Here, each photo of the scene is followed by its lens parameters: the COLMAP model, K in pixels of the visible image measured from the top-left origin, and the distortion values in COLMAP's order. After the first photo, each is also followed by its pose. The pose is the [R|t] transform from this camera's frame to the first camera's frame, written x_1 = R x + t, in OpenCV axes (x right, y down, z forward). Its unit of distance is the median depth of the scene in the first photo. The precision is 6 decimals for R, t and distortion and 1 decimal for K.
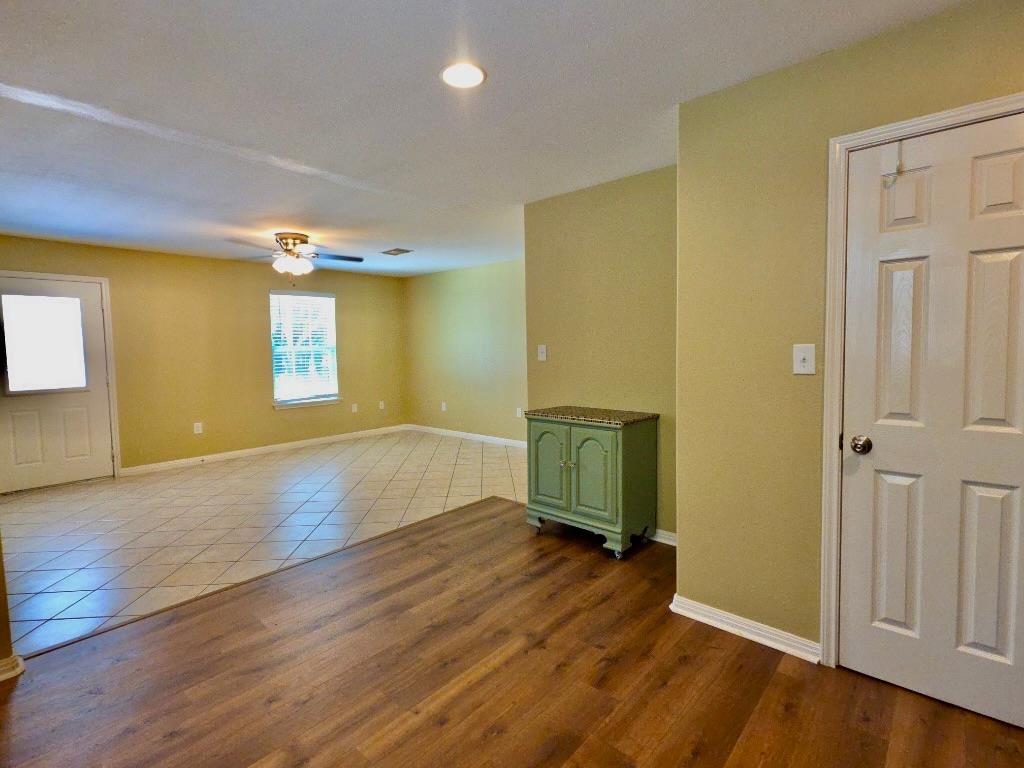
lens RADIAL K [[498.3, 0, 519.0], [0, 498.3, 375.8], [0, 0, 1]] dist [0.013864, -0.006549]
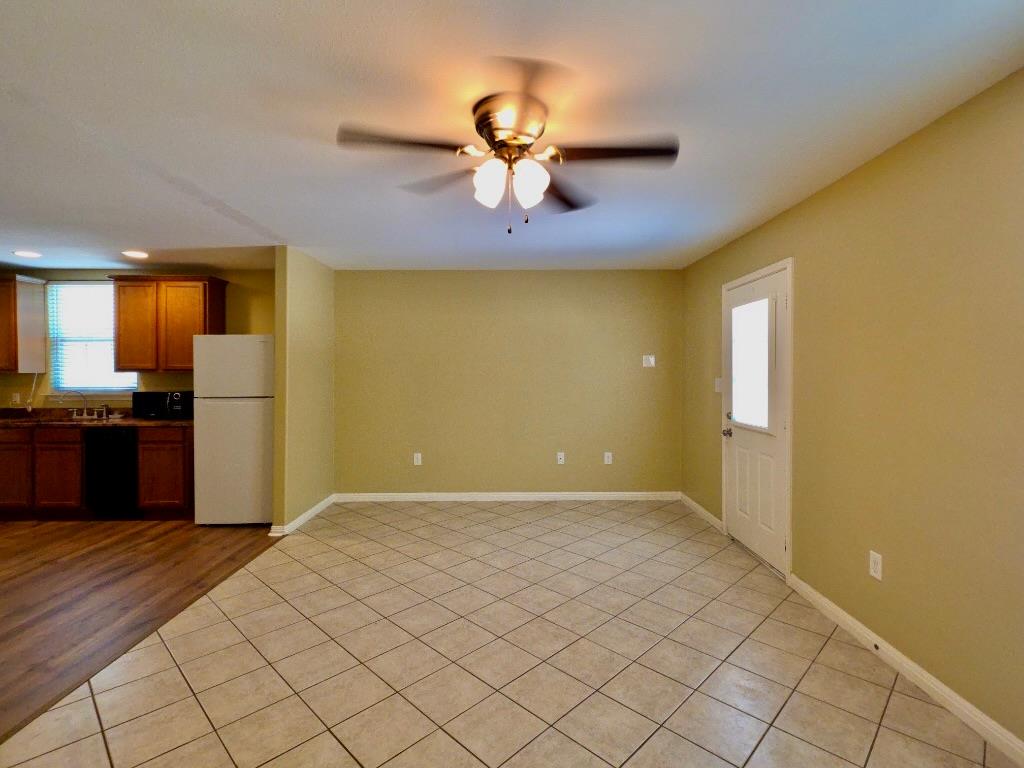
lens RADIAL K [[498.3, 0, 519.0], [0, 498.3, 375.8], [0, 0, 1]] dist [0.013864, -0.006549]
pose [[-0.743560, 0.024627, -0.668215, -0.178011], [-0.024802, 0.997618, 0.064365, -0.089428], [0.668209, 0.064432, -0.741178, 1.357653]]
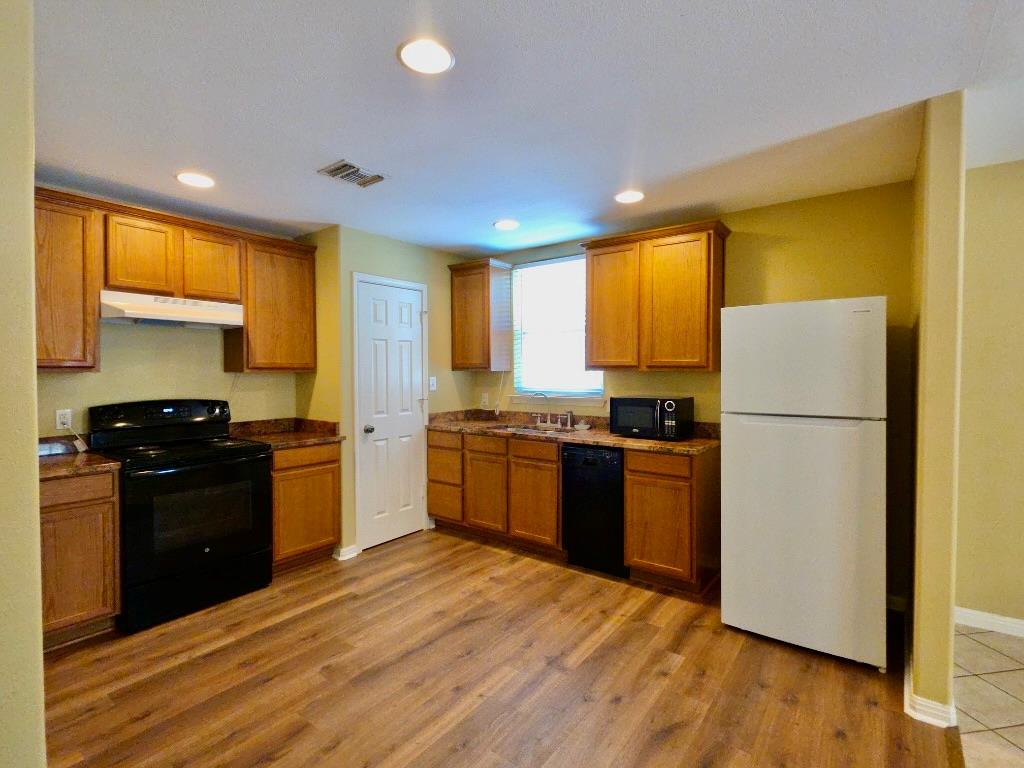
lens RADIAL K [[498.3, 0, 519.0], [0, 498.3, 375.8], [0, 0, 1]] dist [0.013864, -0.006549]
pose [[-0.996505, 0.018597, -0.081436, -0.080063], [0.012812, 0.997394, 0.070998, -0.057712], [0.082544, 0.069707, -0.994147, 0.802875]]
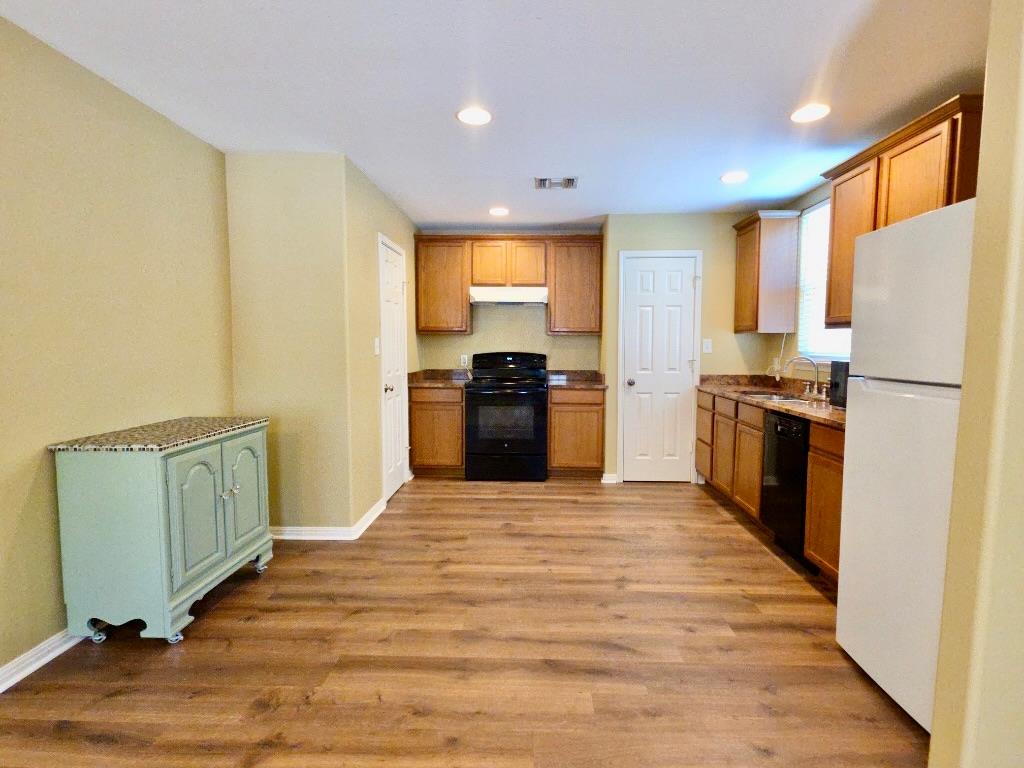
lens RADIAL K [[498.3, 0, 519.0], [0, 498.3, 375.8], [0, 0, 1]] dist [0.013864, -0.006549]
pose [[-0.636490, -0.036116, 0.770439, -0.500230], [0.051737, 0.994654, 0.089369, -0.027299], [-0.769548, 0.096743, -0.631218, 0.757742]]
